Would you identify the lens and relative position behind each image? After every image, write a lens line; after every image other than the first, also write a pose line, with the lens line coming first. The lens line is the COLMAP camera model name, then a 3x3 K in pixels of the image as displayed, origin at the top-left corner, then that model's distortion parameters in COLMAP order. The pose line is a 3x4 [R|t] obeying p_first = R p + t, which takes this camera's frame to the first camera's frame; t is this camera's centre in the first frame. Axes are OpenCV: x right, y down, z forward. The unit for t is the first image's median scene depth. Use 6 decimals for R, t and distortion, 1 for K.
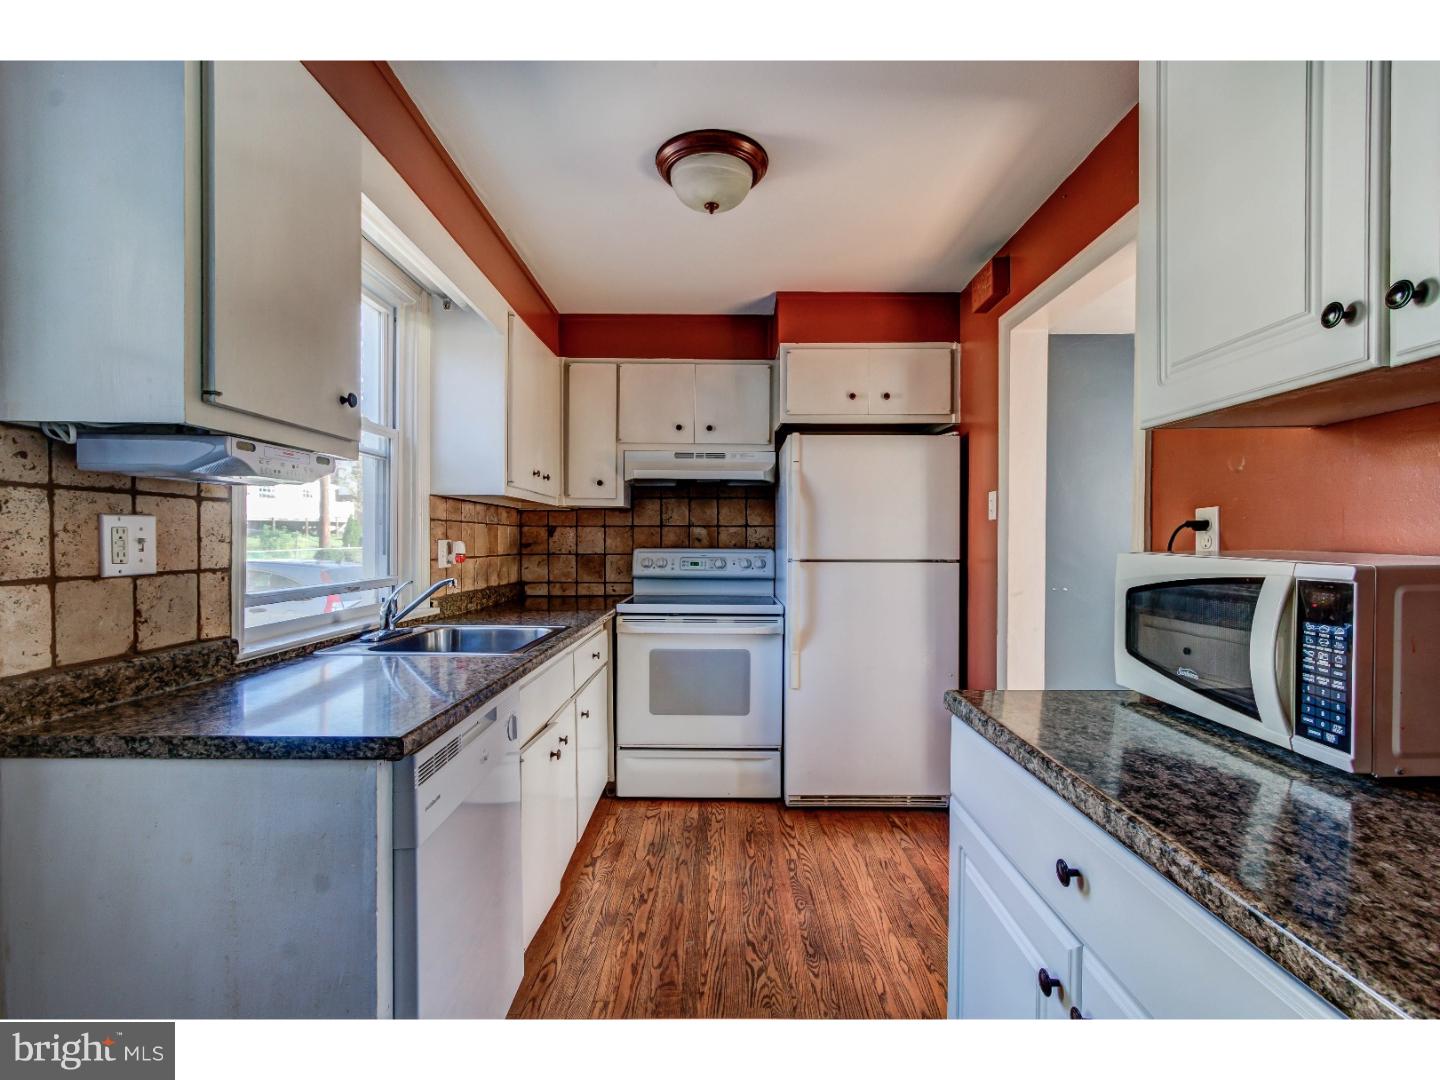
lens RADIAL K [[670.2, 0, 719.2], [0, 670.2, 548.9], [0, 0, 1]] dist [-0.001799, 0.004212]
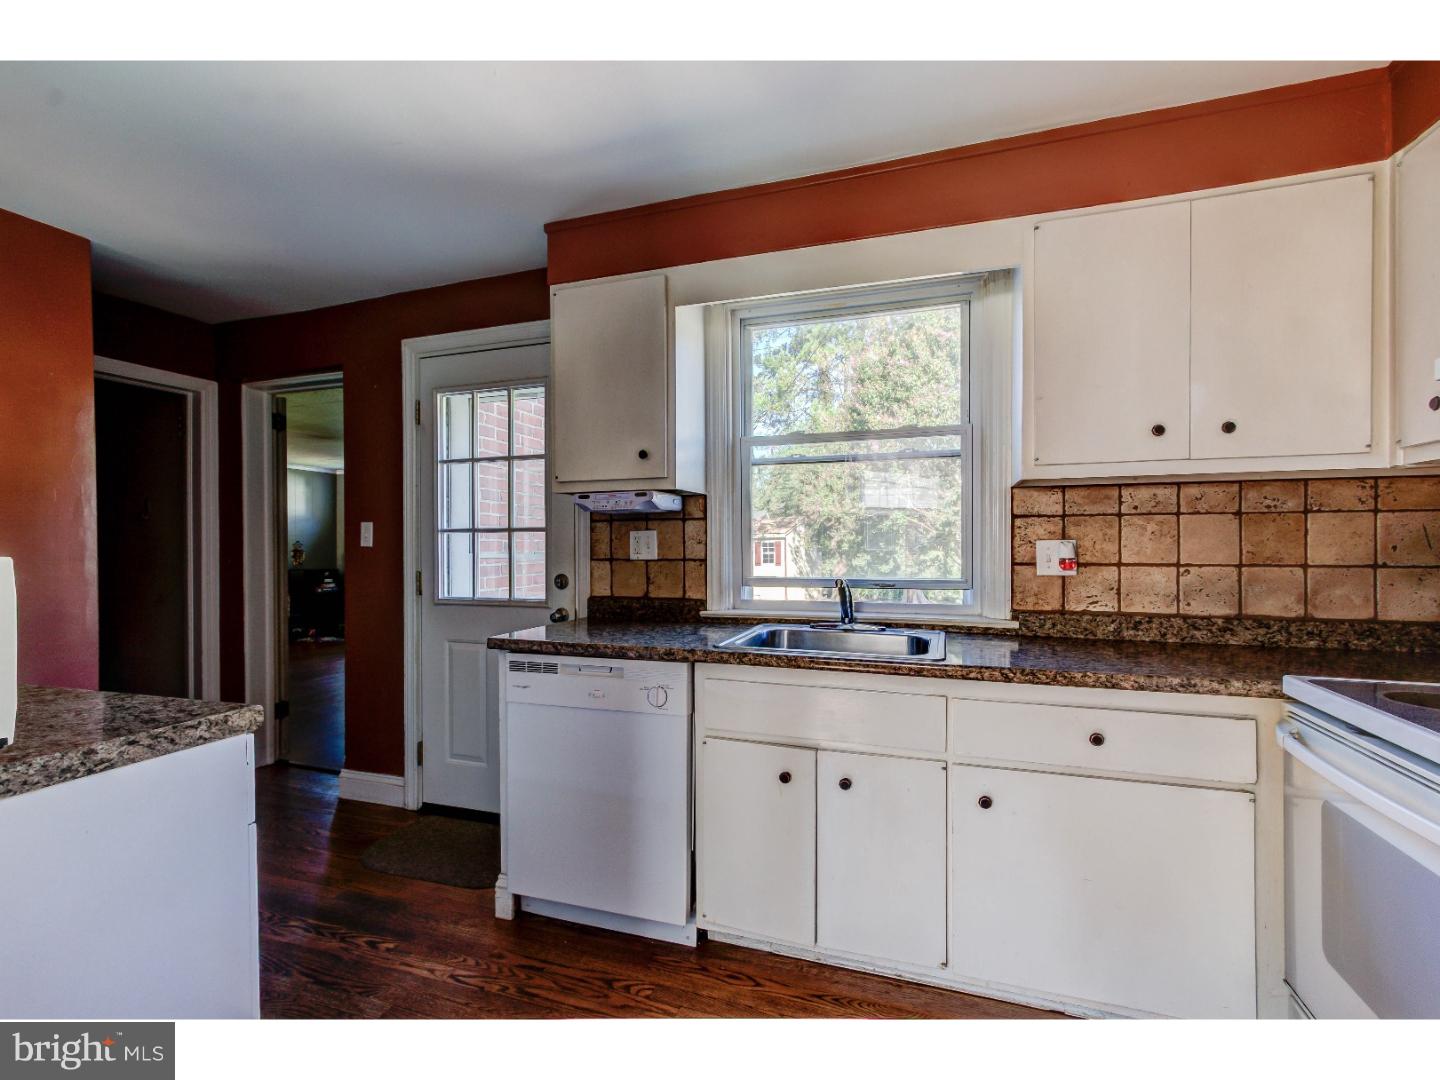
lens RADIAL K [[670.2, 0, 719.2], [0, 670.2, 548.9], [0, 0, 1]] dist [-0.001799, 0.004212]
pose [[-0.323023, 0.002656, -0.946387, 0.509858], [-0.010015, 0.999930, 0.006225, -0.004698], [0.946338, 0.011488, -0.322974, 0.955156]]
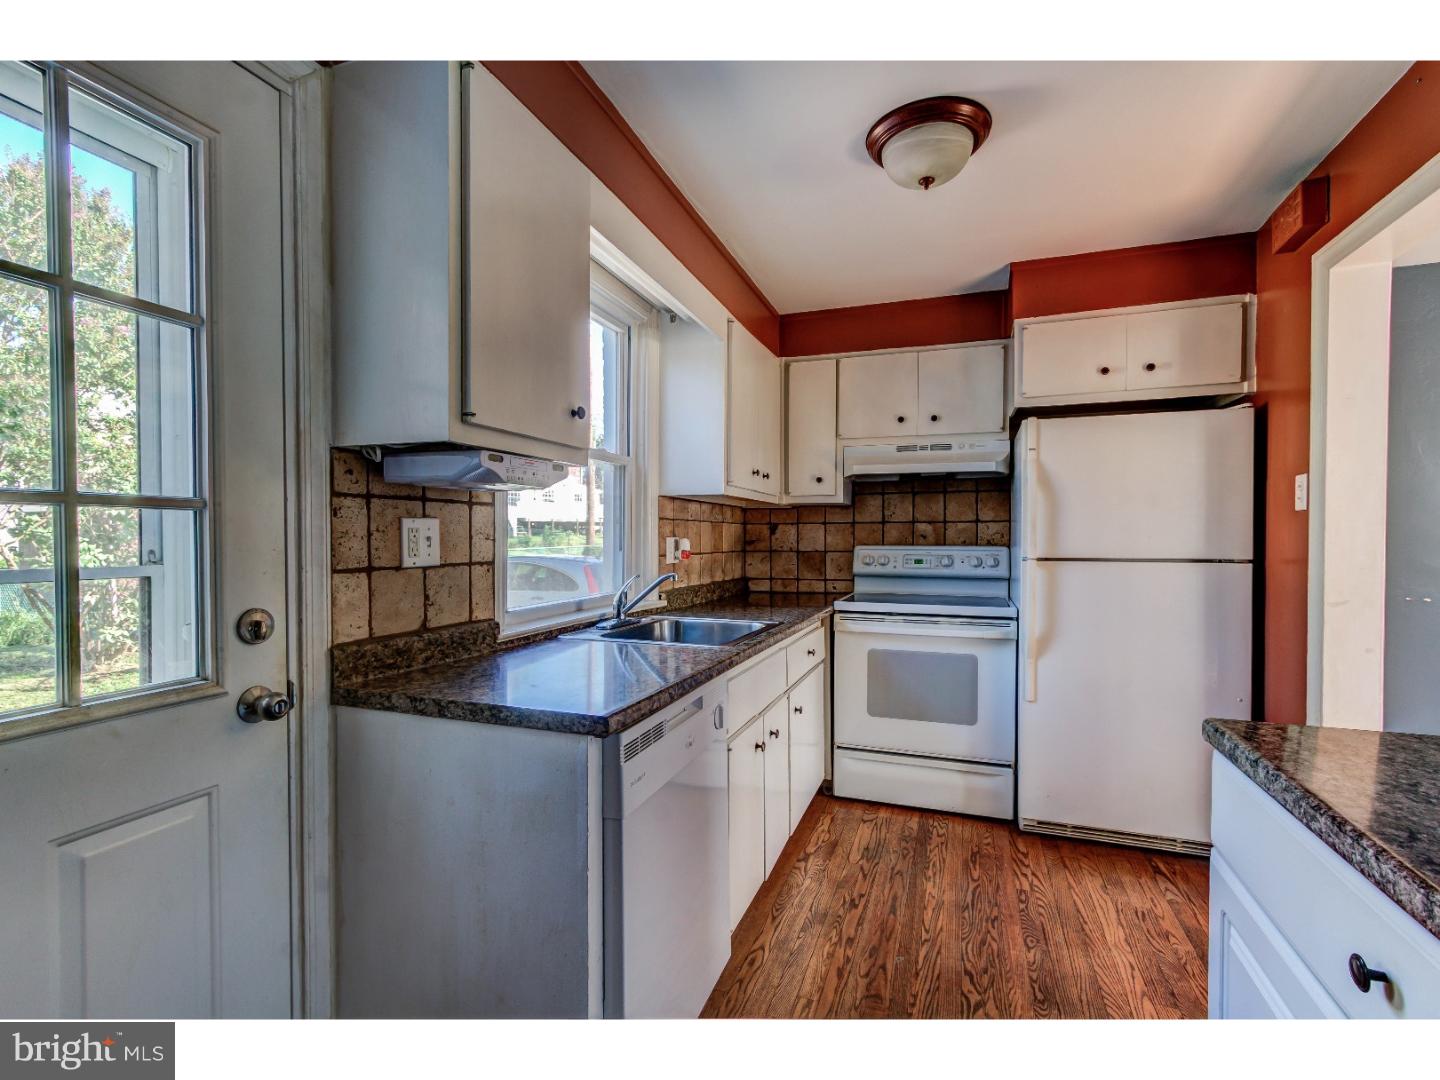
lens RADIAL K [[670.2, 0, 719.2], [0, 670.2, 548.9], [0, 0, 1]] dist [-0.001799, 0.004212]
pose [[0.940613, 0.002788, -0.339468, 0.029000], [-0.001449, 0.999990, 0.004198, 0.000435], [0.339476, -0.003457, 0.940608, 0.012633]]
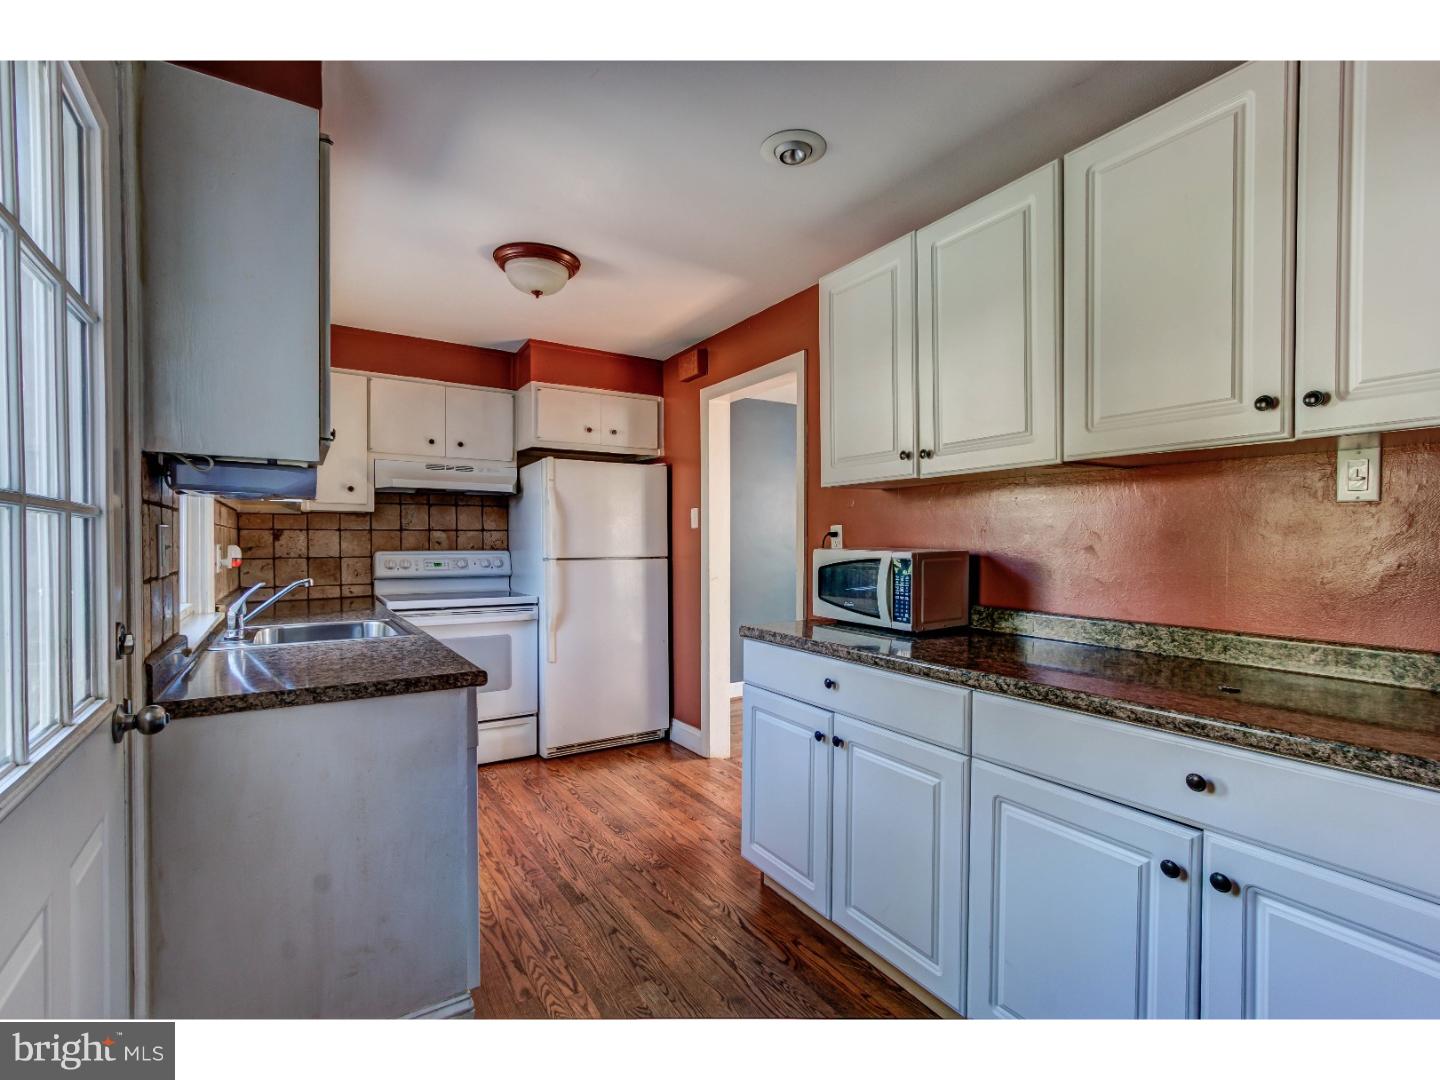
lens RADIAL K [[670.2, 0, 719.2], [0, 670.2, 548.9], [0, 0, 1]] dist [-0.001799, 0.004212]
pose [[0.841089, -0.010064, 0.540804, -0.353158], [0.010890, 0.999939, 0.001672, -0.000618], [-0.540788, 0.004483, 0.841147, -0.256198]]
